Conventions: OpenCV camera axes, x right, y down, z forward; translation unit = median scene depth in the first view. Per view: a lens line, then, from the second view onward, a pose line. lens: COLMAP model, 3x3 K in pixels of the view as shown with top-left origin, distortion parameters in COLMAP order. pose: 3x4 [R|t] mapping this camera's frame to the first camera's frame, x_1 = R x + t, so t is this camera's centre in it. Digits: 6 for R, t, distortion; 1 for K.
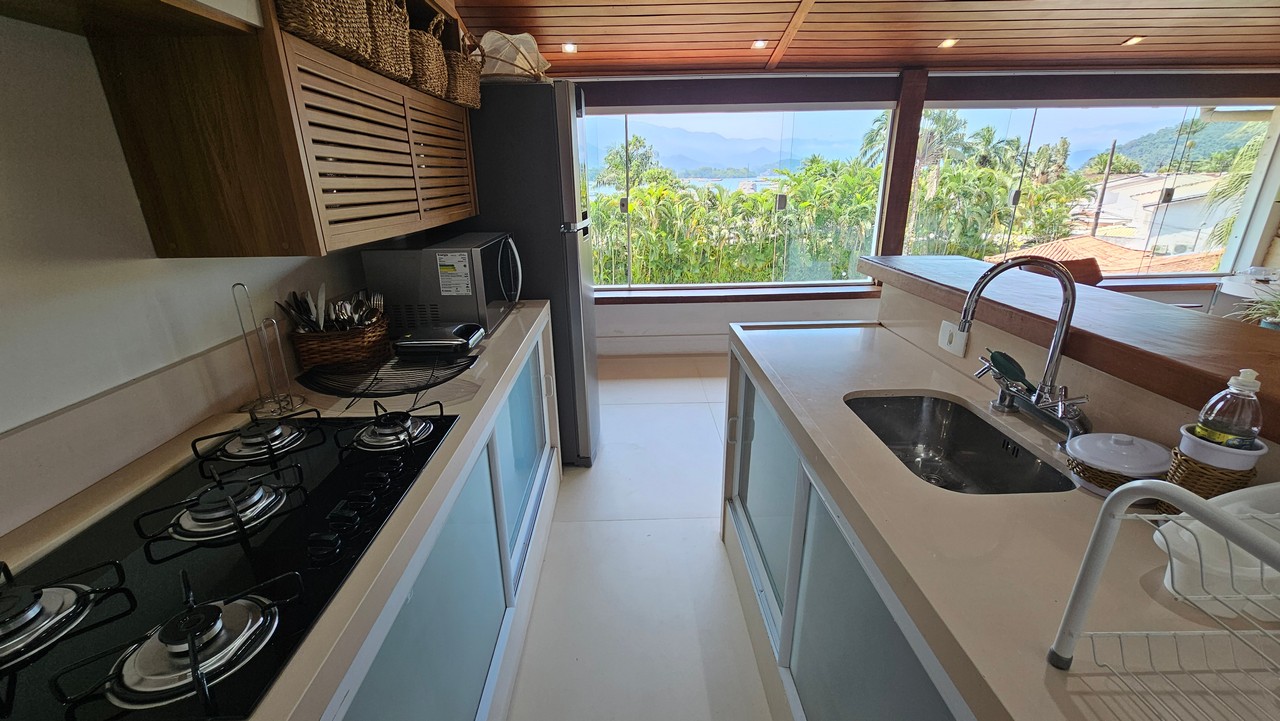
lens RADIAL K [[522.4, 0, 639.7], [0, 522.4, 360.2], [0, 0, 1]] dist [-0.000356, -0.000487]
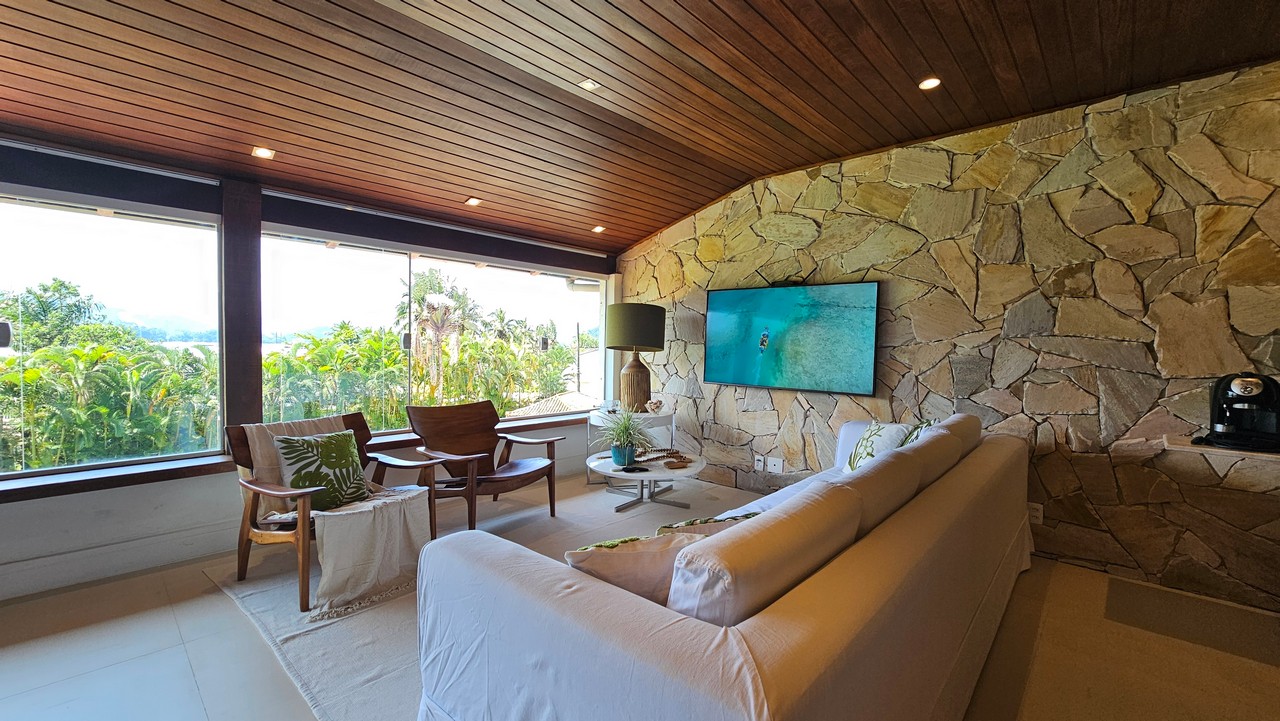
lens RADIAL K [[522.4, 0, 637.2], [0, 522.4, 359.1], [0, 0, 1]] dist [-0.000356, -0.000487]
pose [[0.699418, 0.007846, 0.714670, 0.044254], [0.212546, 0.952416, -0.218466, 0.000456], [-0.682377, 0.304699, 0.664470, 0.016319]]
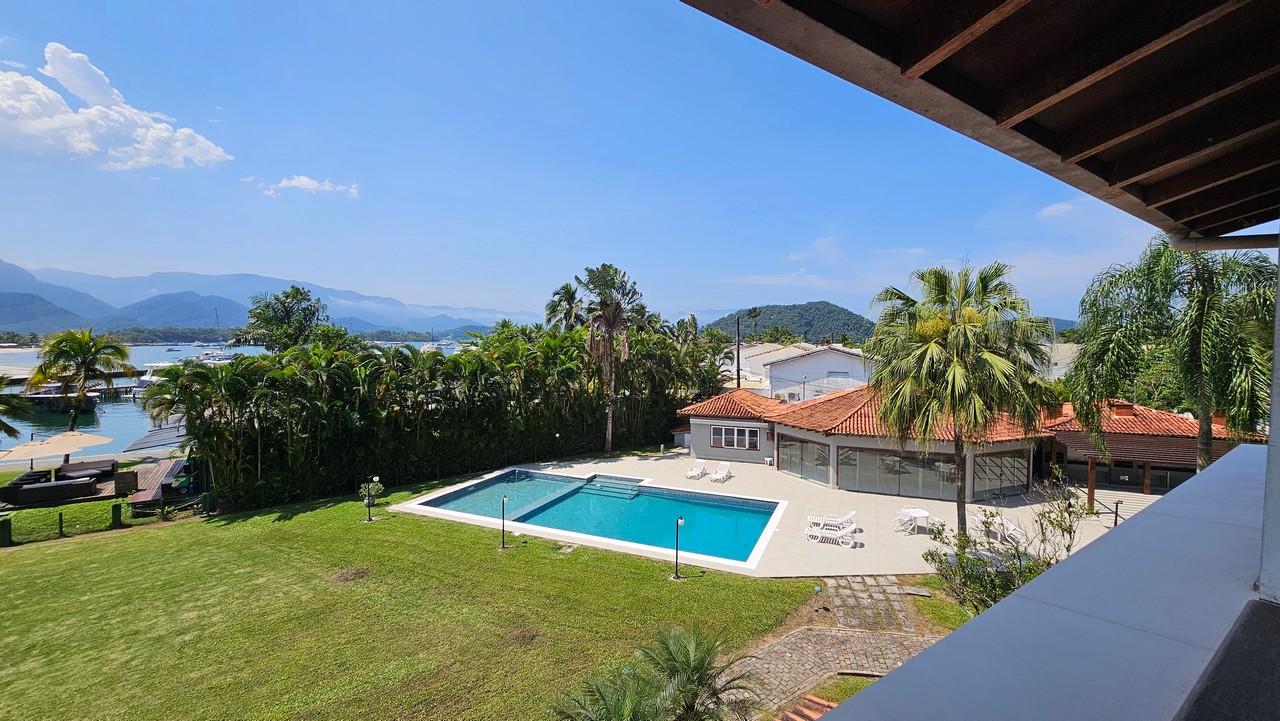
lens RADIAL K [[522.4, 0, 638.7], [0, 522.4, 364.3], [0, 0, 1]] dist [-0.000356, -0.000487]
pose [[0.840261, -0.005142, 0.542157, -0.001252], [0.162134, 0.956581, -0.242210, -0.034607], [-0.517372, 0.291421, 0.804612, 0.119488]]
